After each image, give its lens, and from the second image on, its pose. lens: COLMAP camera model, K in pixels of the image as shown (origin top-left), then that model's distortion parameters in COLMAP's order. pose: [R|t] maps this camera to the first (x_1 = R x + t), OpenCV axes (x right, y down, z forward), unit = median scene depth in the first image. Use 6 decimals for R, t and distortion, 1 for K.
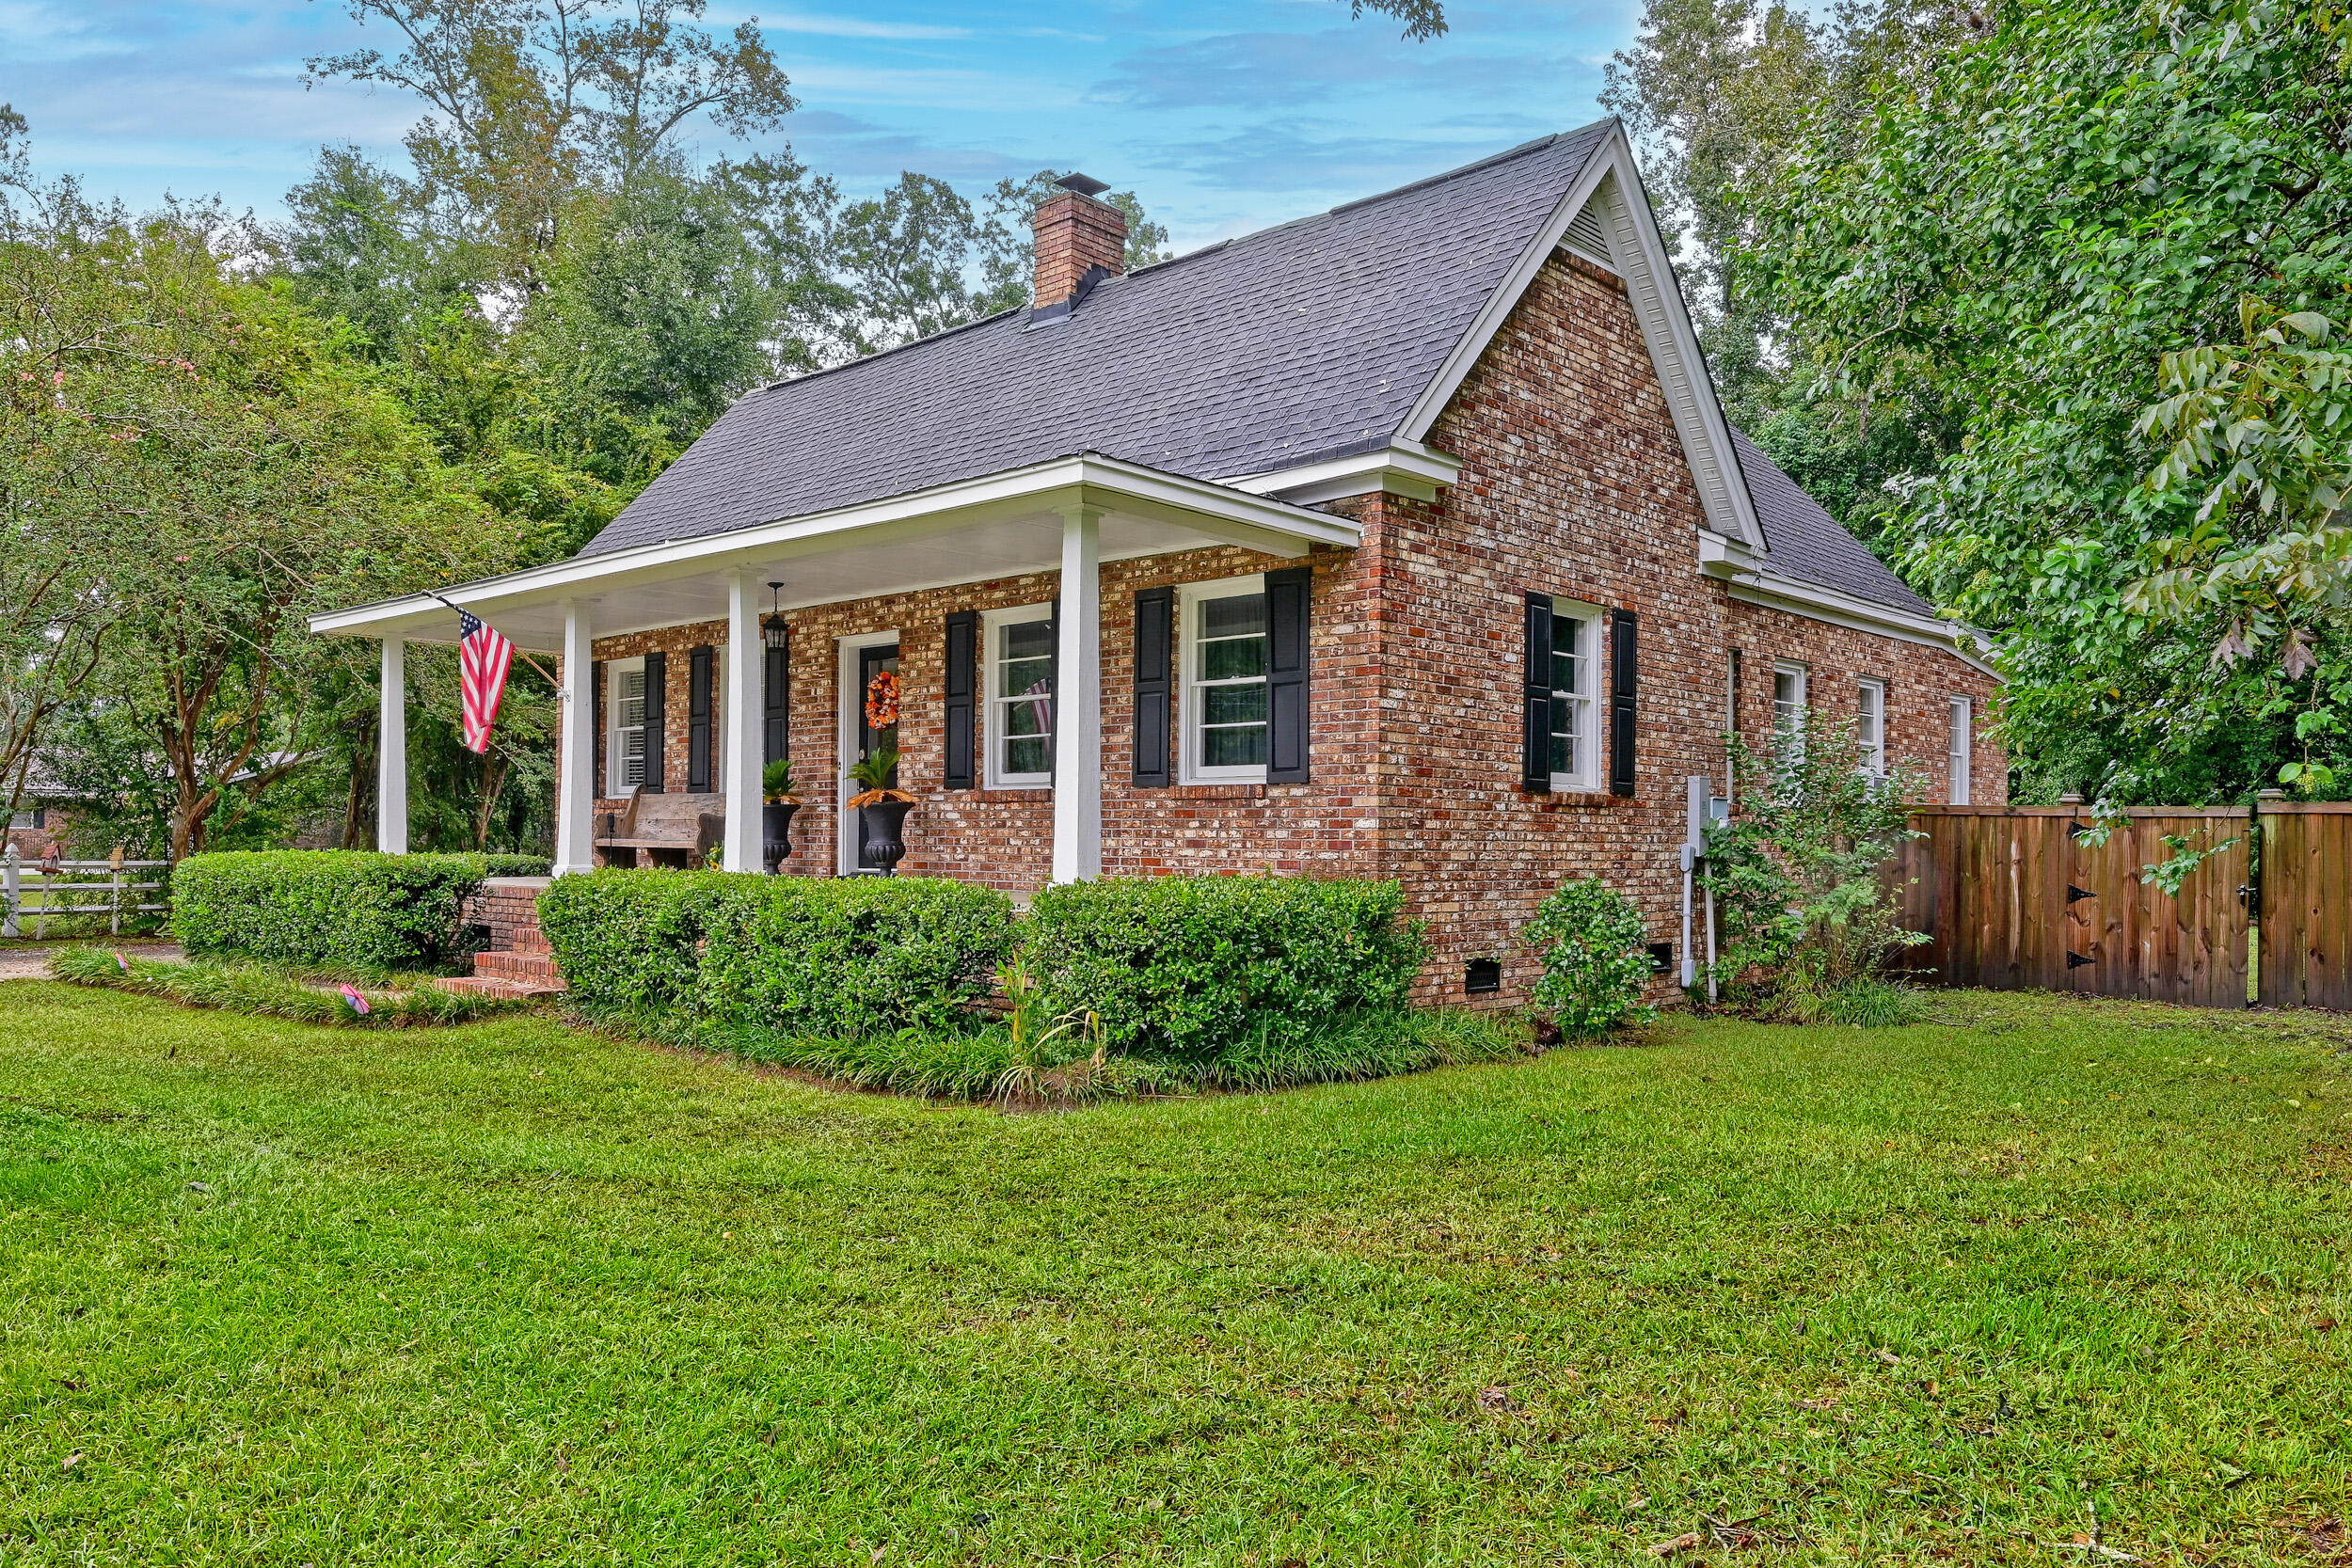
lens RADIAL K [[1792.6, 0, 1184.2], [0, 1792.6, 796.9], [0, 0, 1]] dist [0.007350, 0.004290]
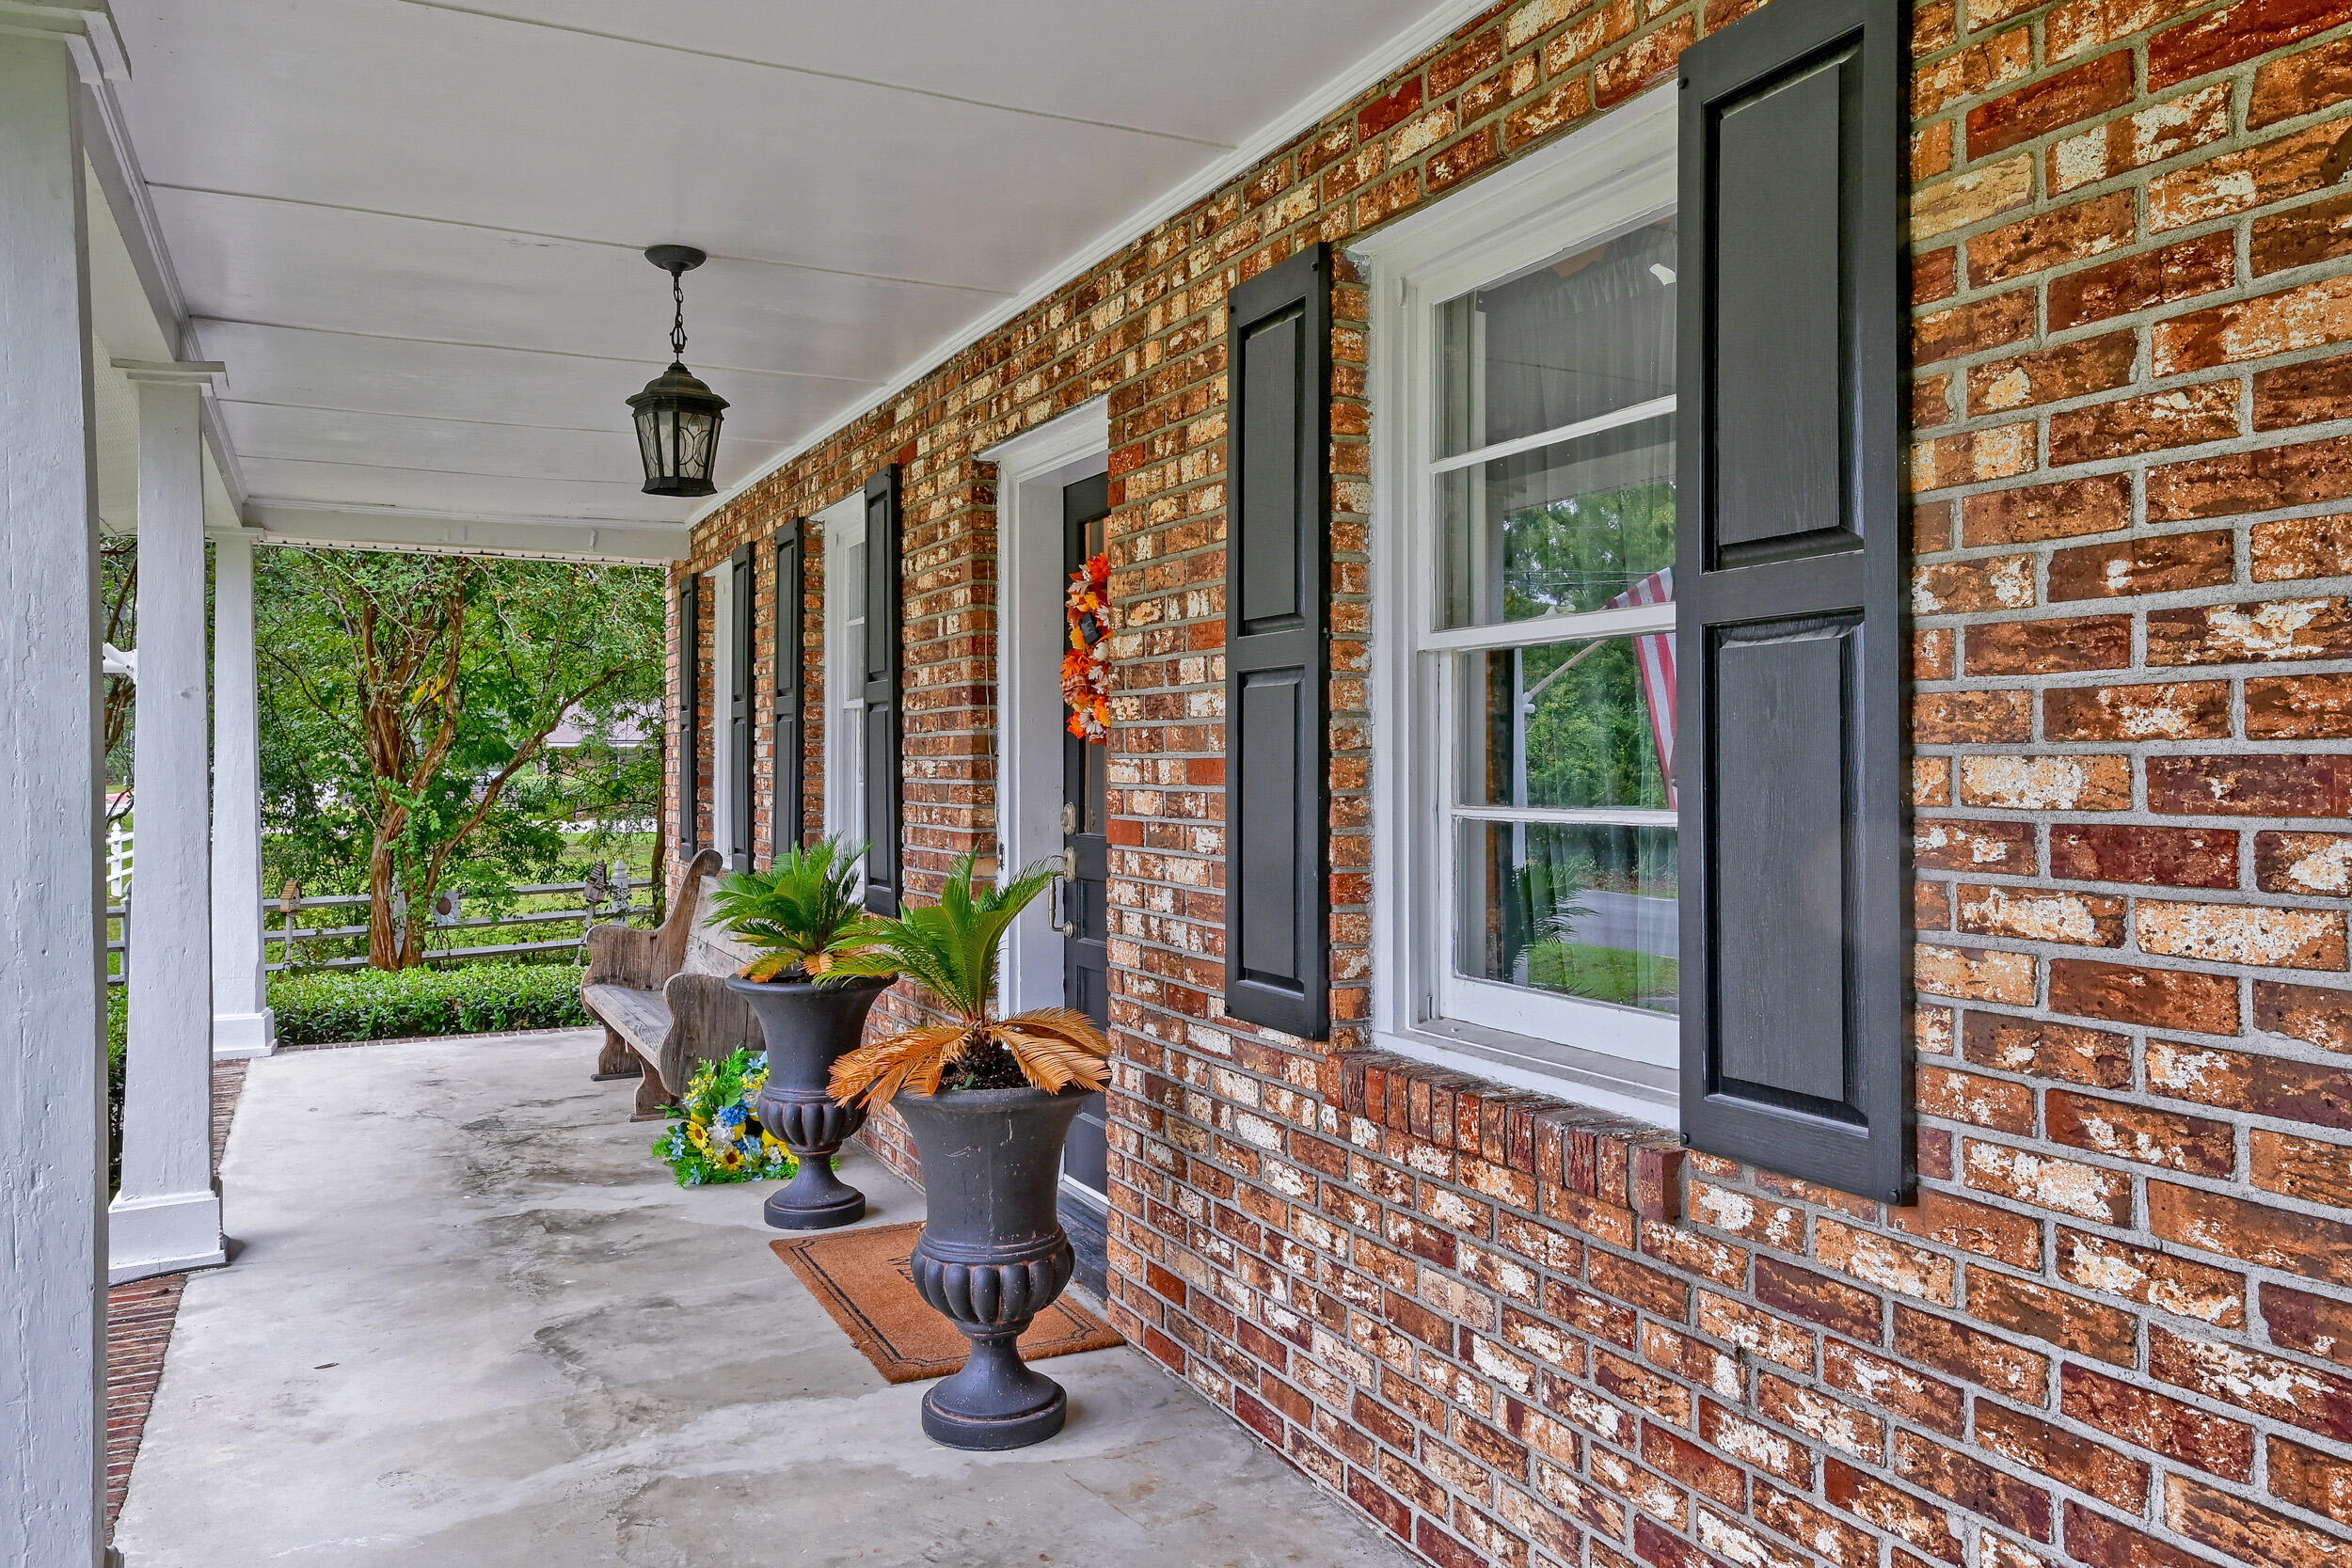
lens RADIAL K [[1792.6, 0, 1184.2], [0, 1792.6, 796.9], [0, 0, 1]] dist [0.007350, 0.004290]
pose [[0.940770, -0.002197, -0.339038, -0.073186], [0.017256, 0.998993, 0.041406, -0.056667], [0.338605, -0.044804, 0.939861, 0.990614]]
